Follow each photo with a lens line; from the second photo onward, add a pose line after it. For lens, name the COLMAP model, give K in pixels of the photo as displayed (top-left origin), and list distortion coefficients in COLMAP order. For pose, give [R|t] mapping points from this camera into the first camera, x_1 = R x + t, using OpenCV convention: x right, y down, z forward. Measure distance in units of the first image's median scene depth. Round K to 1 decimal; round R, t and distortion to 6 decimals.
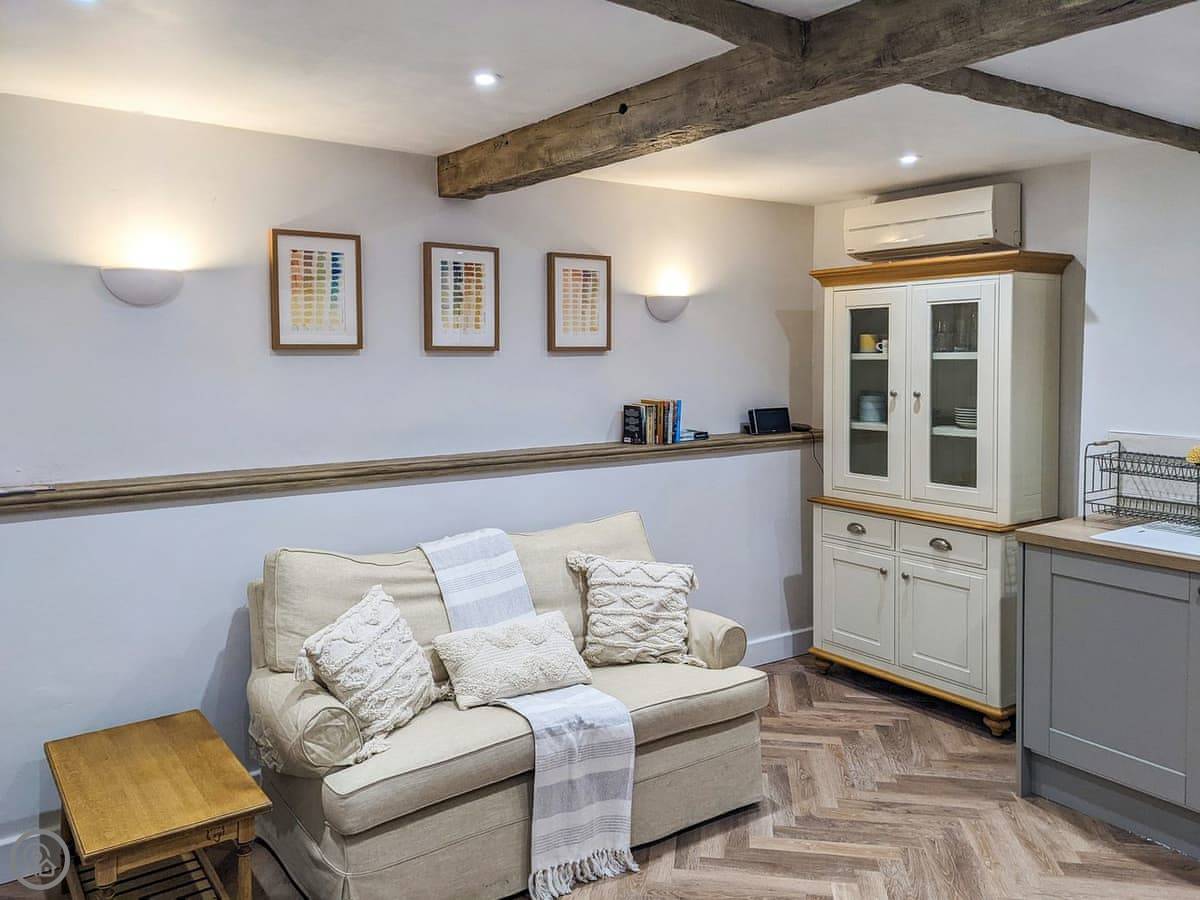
lens RADIAL K [[928.7, 0, 620.0], [0, 928.7, 507.9], [0, 0, 1]] dist [0.047174, -0.008003]
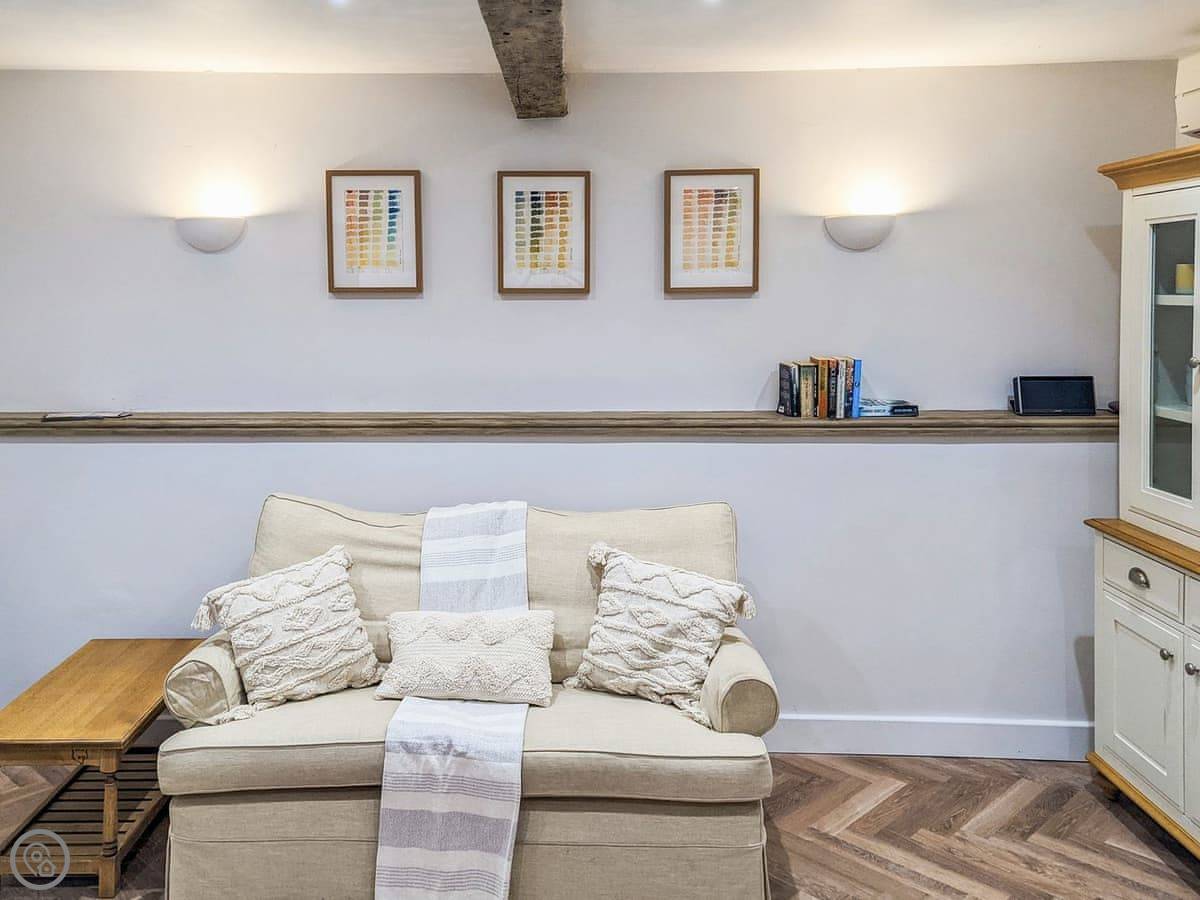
lens RADIAL K [[1081.1, 0, 600.0], [0, 1081.1, 450.0], [0, 0, 1]] dist [0.106039, -0.113585]
pose [[0.783369, 0.094174, -0.614381, 0.524142], [-0.098999, 0.994741, 0.026248, -0.058190], [0.613622, 0.040261, 0.788573, 0.254841]]
